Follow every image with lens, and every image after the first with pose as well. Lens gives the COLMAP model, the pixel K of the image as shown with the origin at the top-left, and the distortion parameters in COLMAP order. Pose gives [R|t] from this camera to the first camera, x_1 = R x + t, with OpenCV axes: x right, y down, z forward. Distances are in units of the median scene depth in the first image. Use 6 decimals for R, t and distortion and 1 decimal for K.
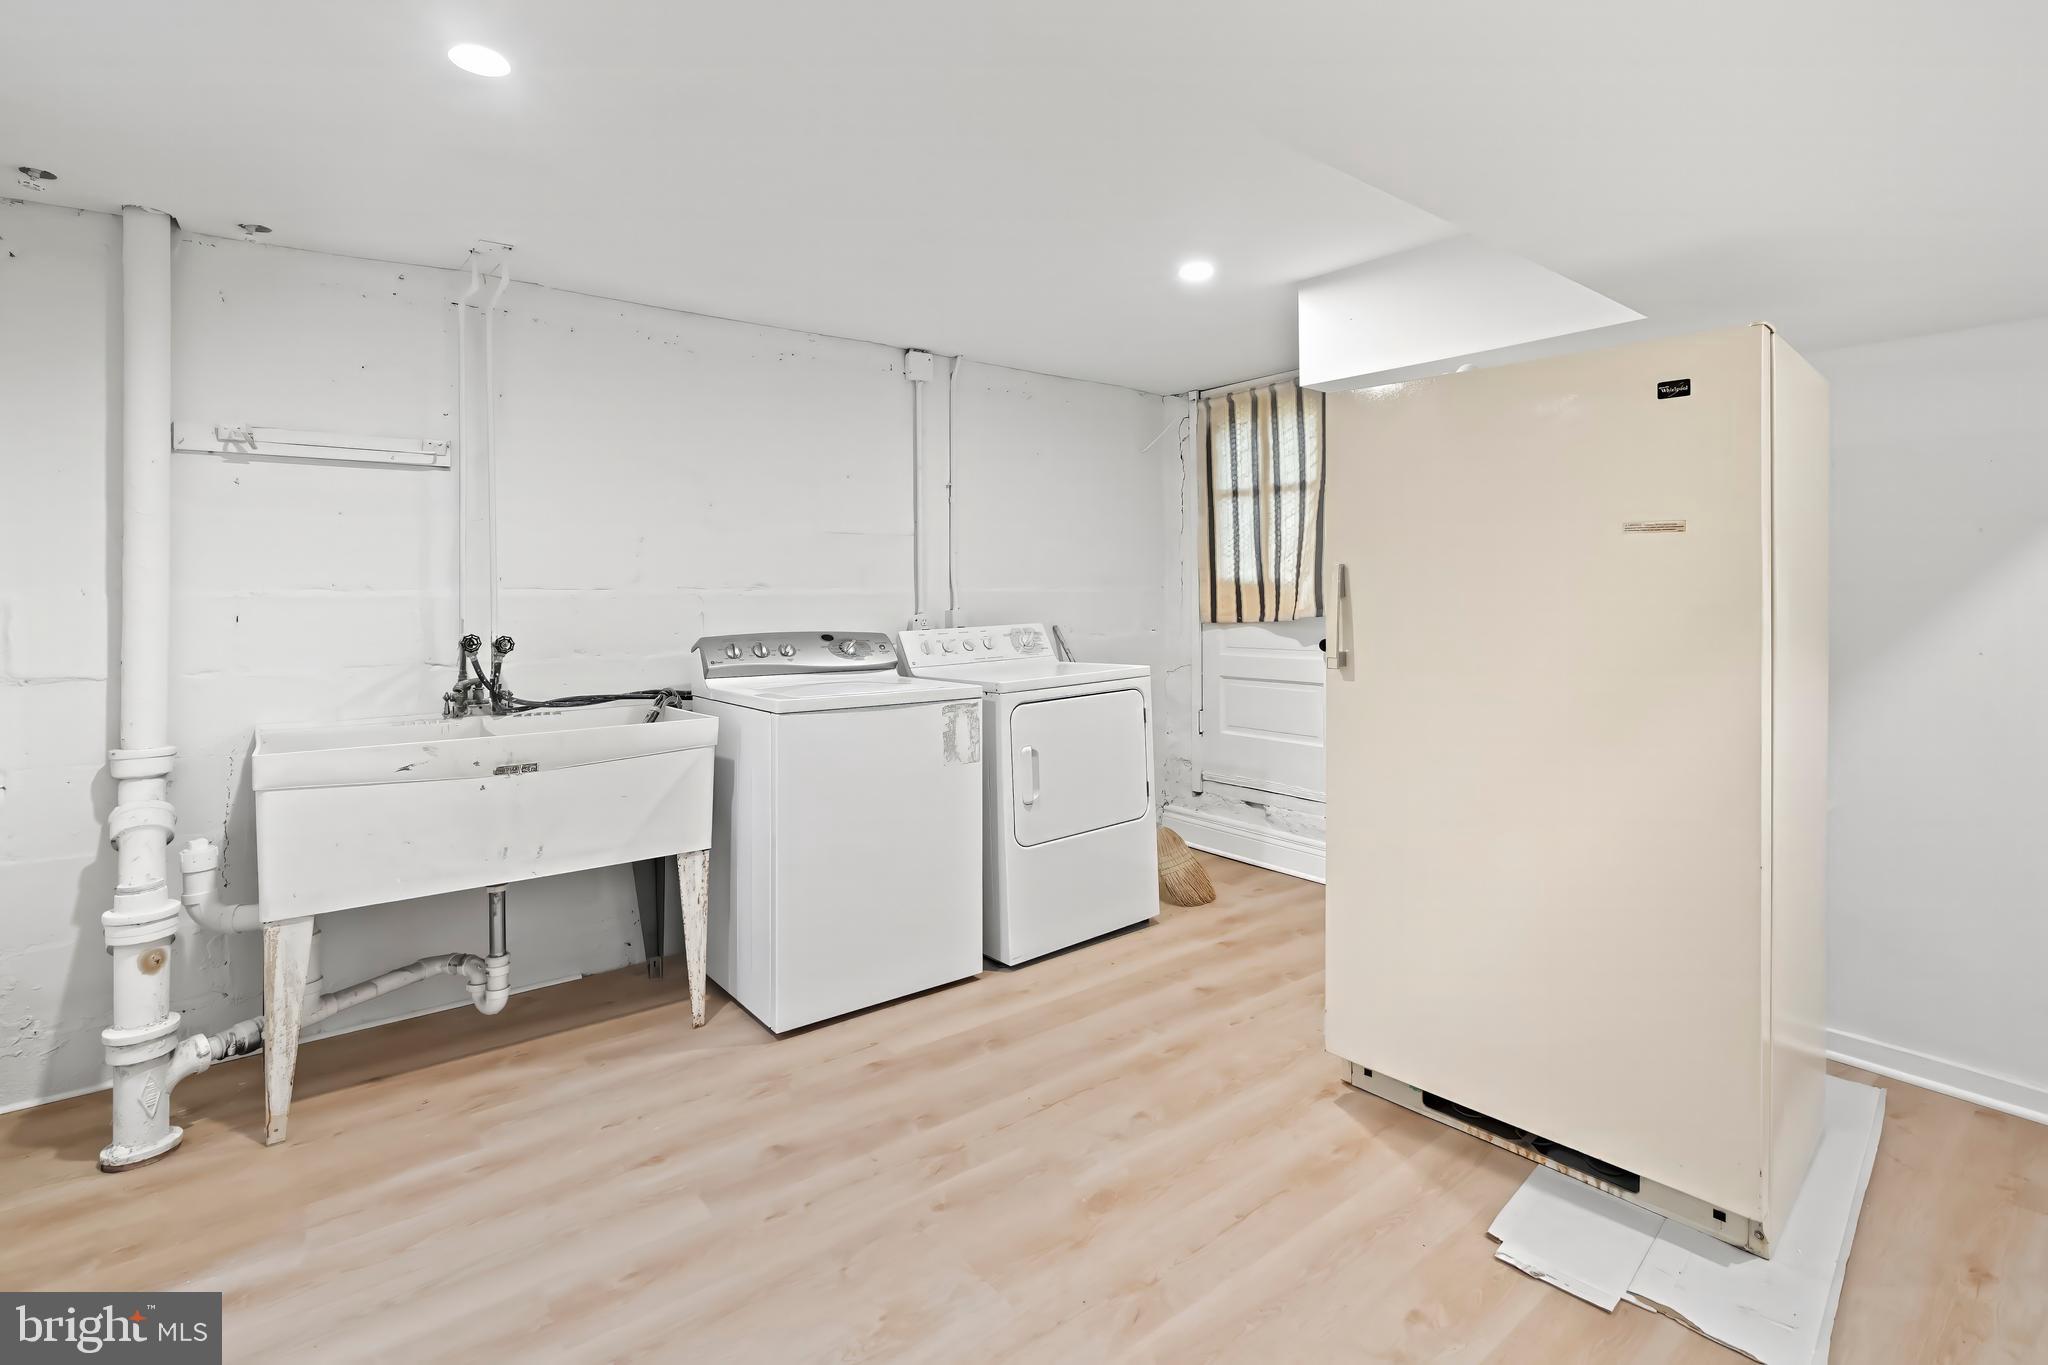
lens RADIAL K [[939.3, 0, 1020.1], [0, 939.3, 589.4], [0, 0, 1]] dist [-0.009300, 0.002428]
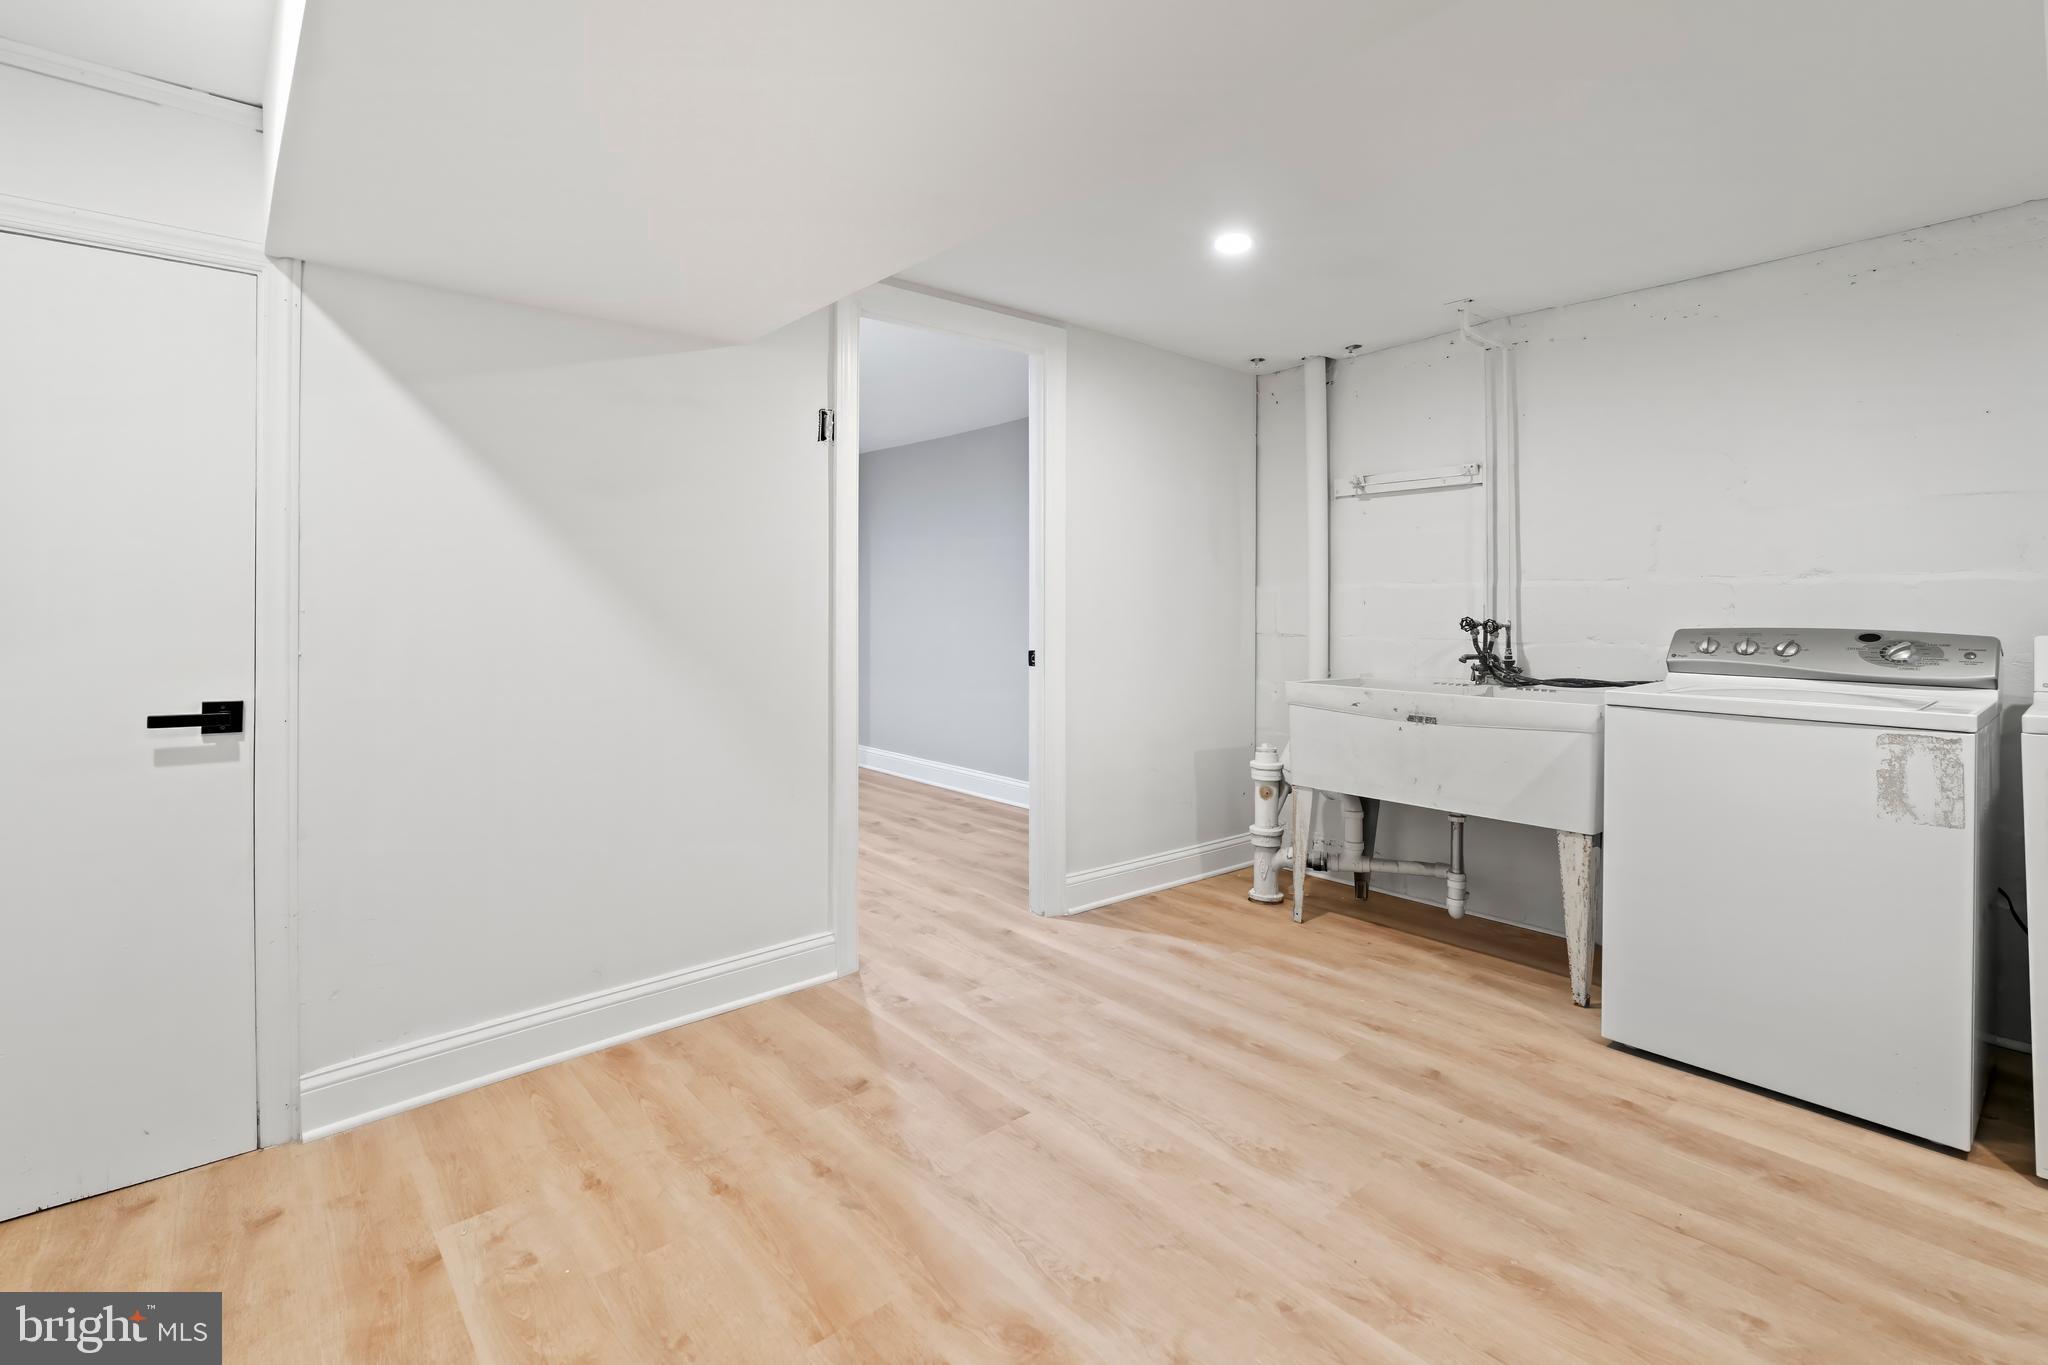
lens RADIAL K [[939.3, 0, 1054.7], [0, 939.3, 609.7], [0, 0, 1]] dist [-0.009300, 0.002428]
pose [[0.082448, 0.012087, -0.996522, 0.692629], [0.003221, 0.999918, 0.012395, 0.024009], [0.996590, -0.004232, 0.082402, 0.389981]]
